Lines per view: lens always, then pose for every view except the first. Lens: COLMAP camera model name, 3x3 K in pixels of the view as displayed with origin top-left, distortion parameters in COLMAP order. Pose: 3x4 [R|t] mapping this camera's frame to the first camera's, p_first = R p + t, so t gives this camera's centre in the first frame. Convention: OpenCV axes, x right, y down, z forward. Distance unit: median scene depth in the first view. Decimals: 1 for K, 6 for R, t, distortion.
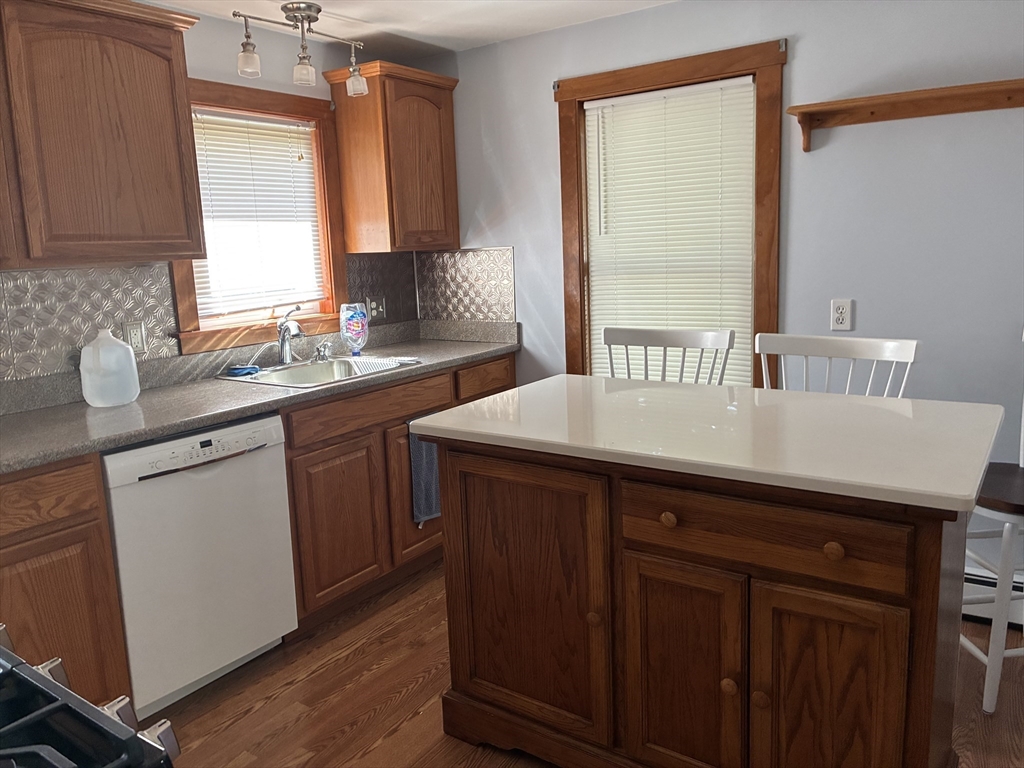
lens RADIAL K [[784.2, 0, 511.2], [0, 784.2, 376.5], [0, 0, 1]] dist [0.027319, -0.040024]
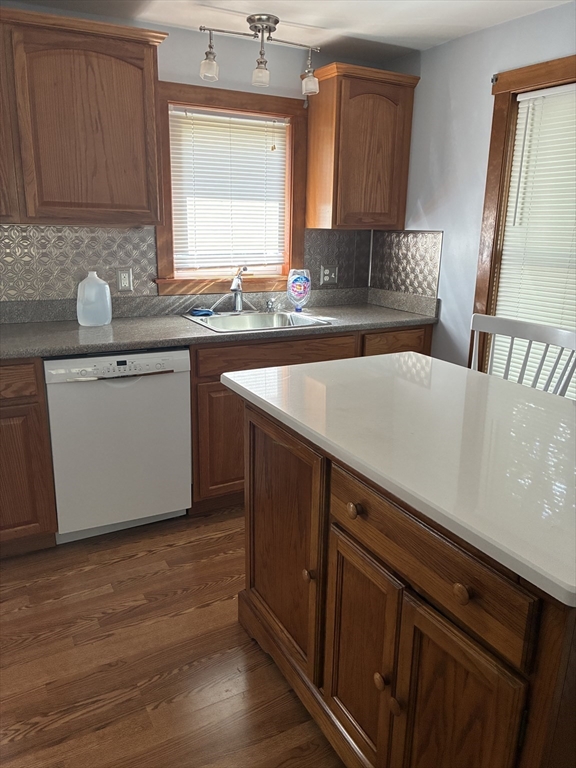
lens RADIAL K [[588.1, 0, 287.8], [0, 588.1, 383.5], [0, 0, 1]] dist [0.027319, -0.040024]
pose [[0.893984, 0.172985, -0.413362, 0.242682], [-0.129430, 0.982846, 0.131385, -0.041703], [0.428999, -0.063955, 0.901038, 0.161749]]
